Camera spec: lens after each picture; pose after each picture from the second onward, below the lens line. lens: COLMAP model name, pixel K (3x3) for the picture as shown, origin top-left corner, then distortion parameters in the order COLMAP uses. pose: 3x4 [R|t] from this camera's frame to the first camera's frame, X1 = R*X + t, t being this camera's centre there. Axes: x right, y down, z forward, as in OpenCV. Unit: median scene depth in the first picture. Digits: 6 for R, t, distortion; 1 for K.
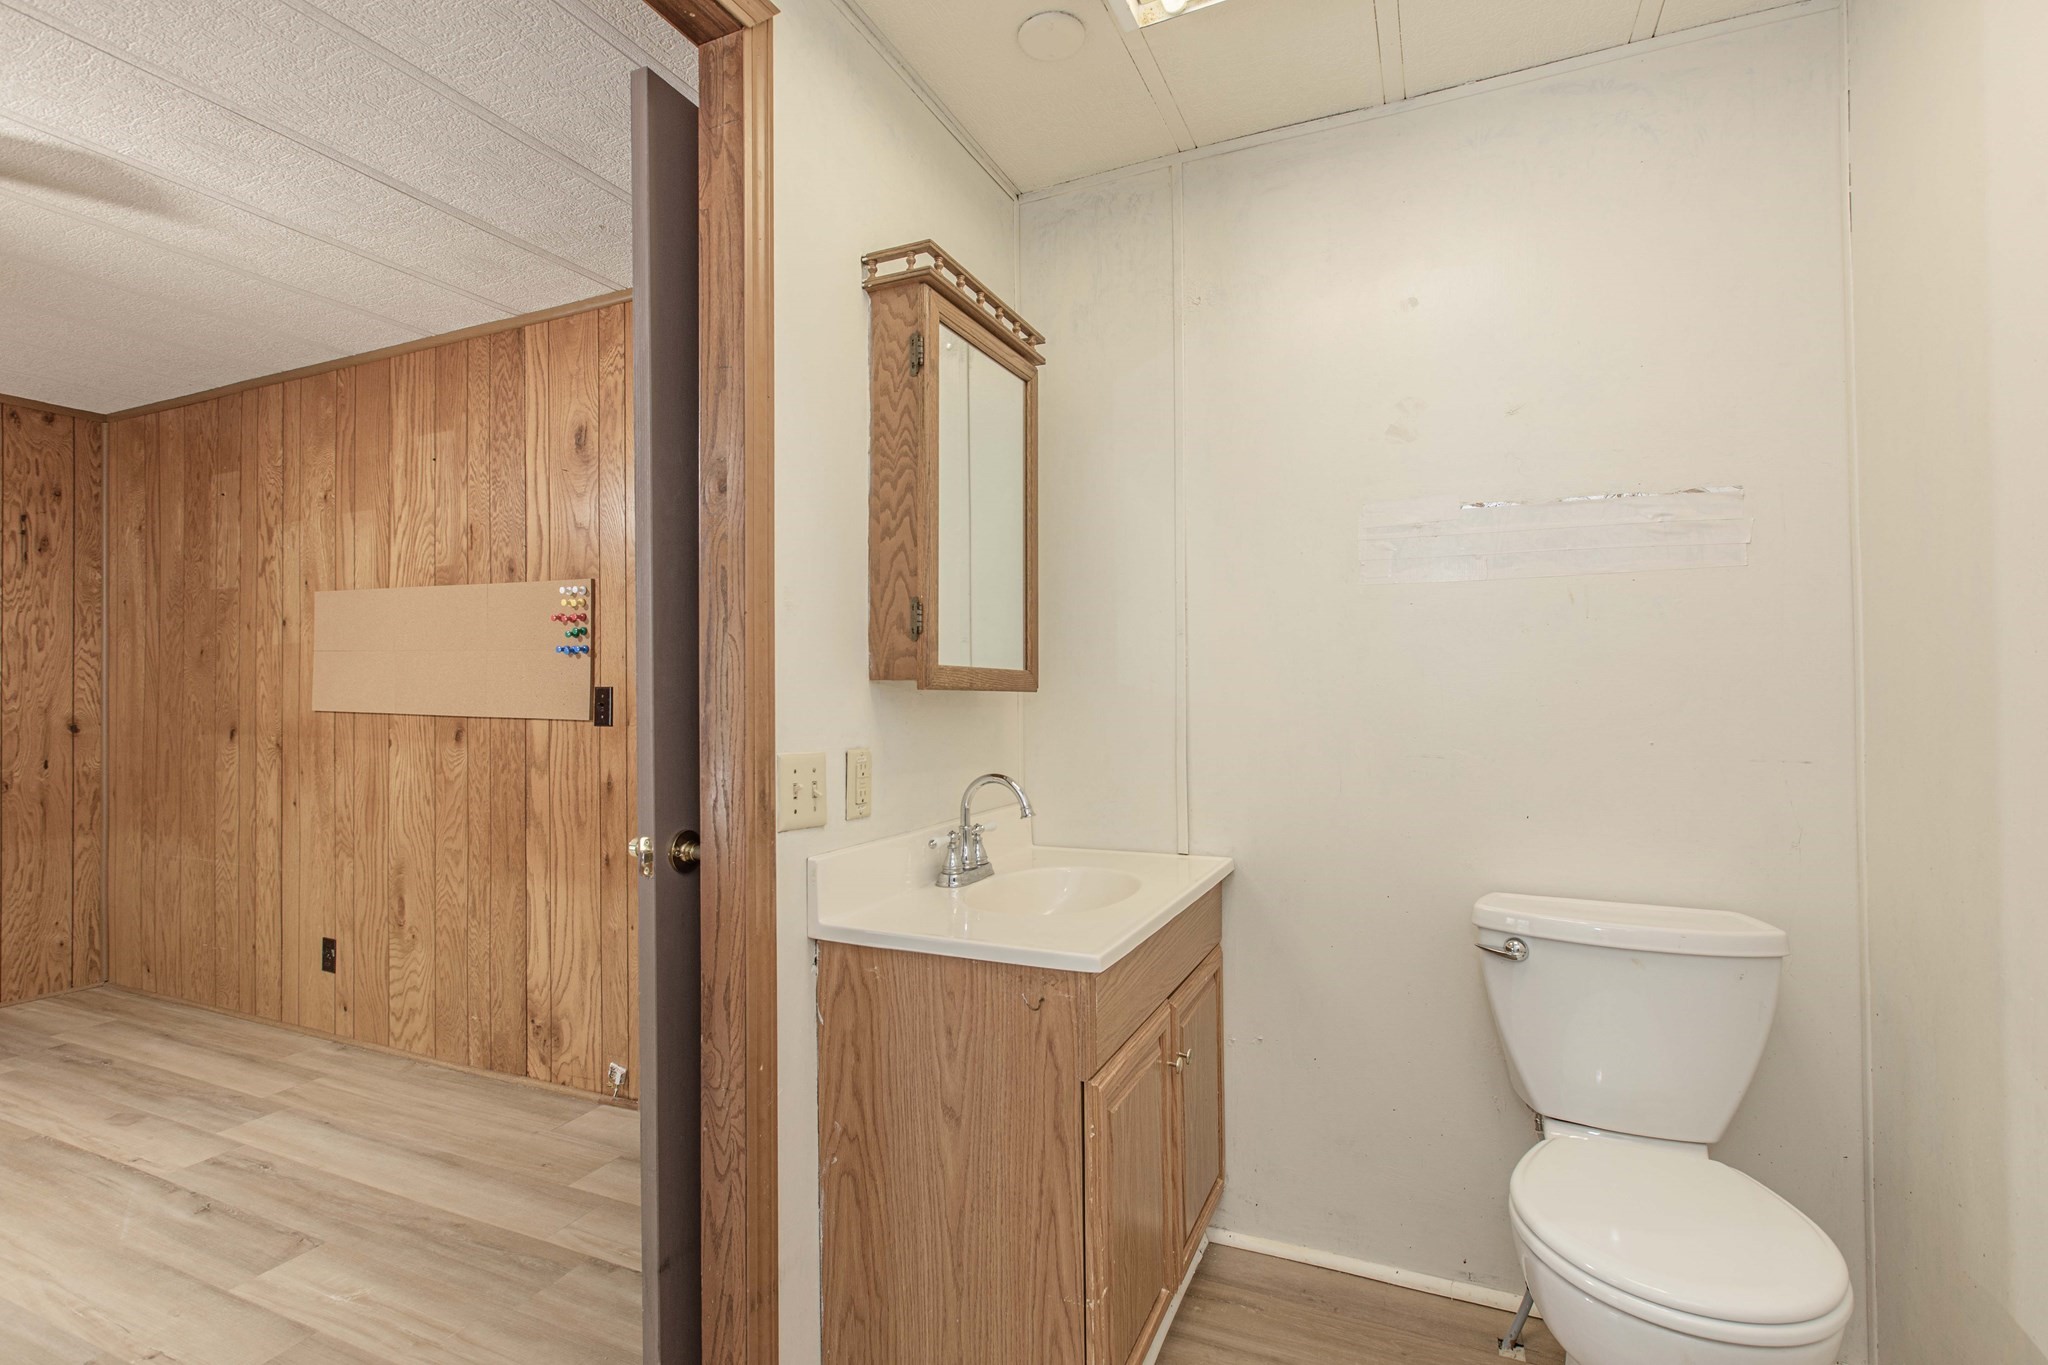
lens RADIAL K [[949.8, 0, 1022.3], [0, 949.8, 678.1], [0, 0, 1]] dist [-0.001079, -0.000944]
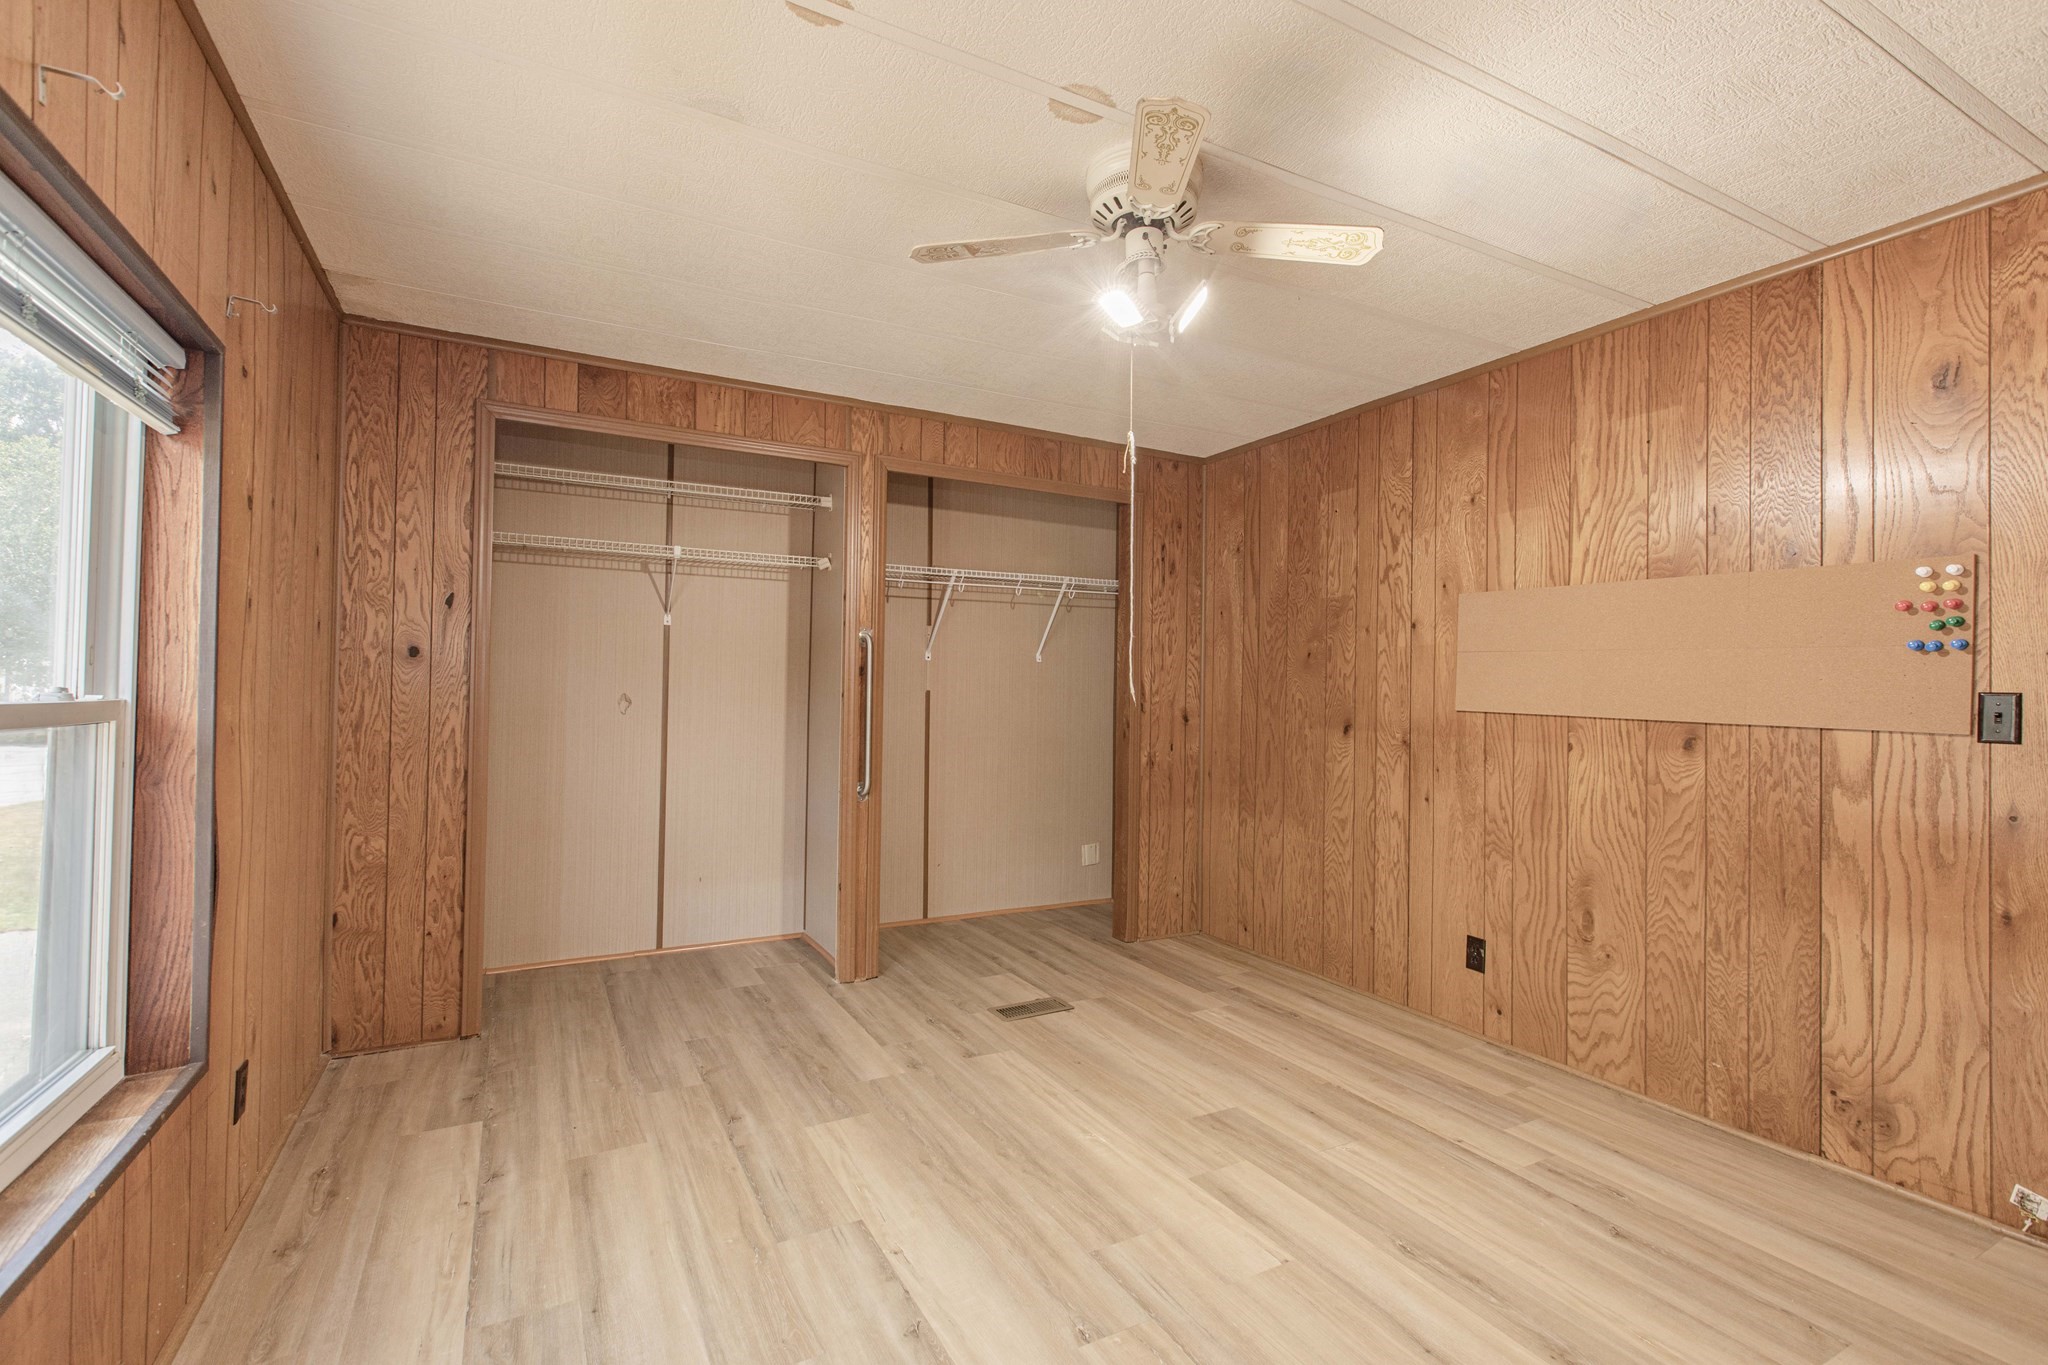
lens RADIAL K [[914.3, 0, 1021.7], [0, 914.3, 680.6], [0, 0, 1]] dist [-0.002295, 0.000701]
pose [[0.789960, 0.011311, -0.613053, -0.538857], [-0.015034, 0.999887, -0.000923, 0.010428], [0.612973, 0.009946, 0.790041, -0.066320]]
